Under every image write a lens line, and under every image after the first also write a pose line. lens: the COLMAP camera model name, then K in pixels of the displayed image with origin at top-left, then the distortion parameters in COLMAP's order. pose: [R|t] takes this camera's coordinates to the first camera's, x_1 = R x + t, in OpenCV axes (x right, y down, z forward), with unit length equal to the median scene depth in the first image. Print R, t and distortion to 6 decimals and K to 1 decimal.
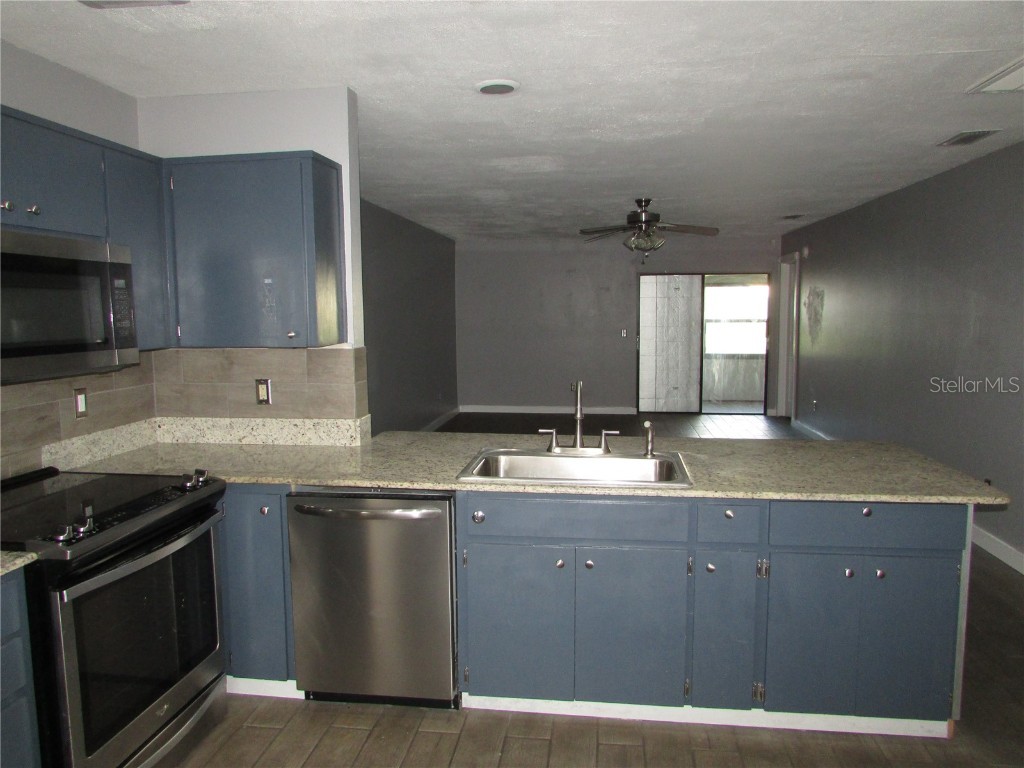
lens RADIAL K [[731.8, 0, 504.2], [0, 731.8, 381.7], [0, 0, 1]] dist [-0.041615, 0.007489]
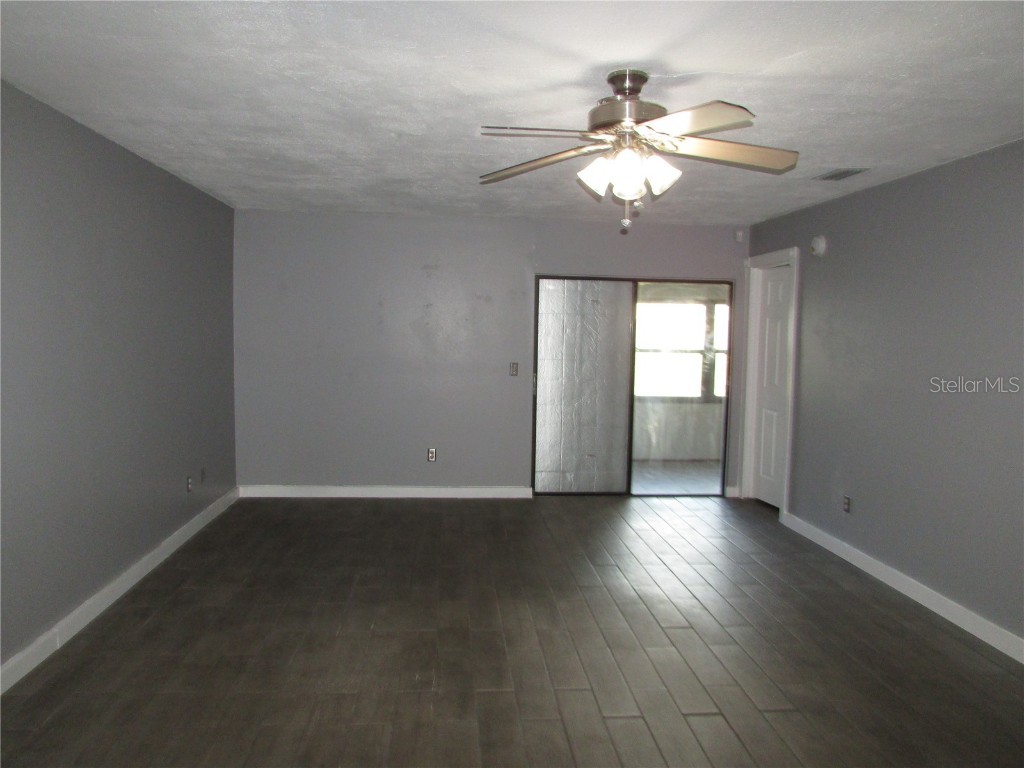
lens RADIAL K [[710.3, 0, 512.0], [0, 710.3, 384.0], [0, 0, 1]] dist [0.027775, 0.000934]
pose [[0.973382, 0.009405, 0.228997, 0.021834], [-0.004757, 0.999771, -0.020842, -0.041105], [-0.229141, 0.019198, 0.973204, 0.404619]]
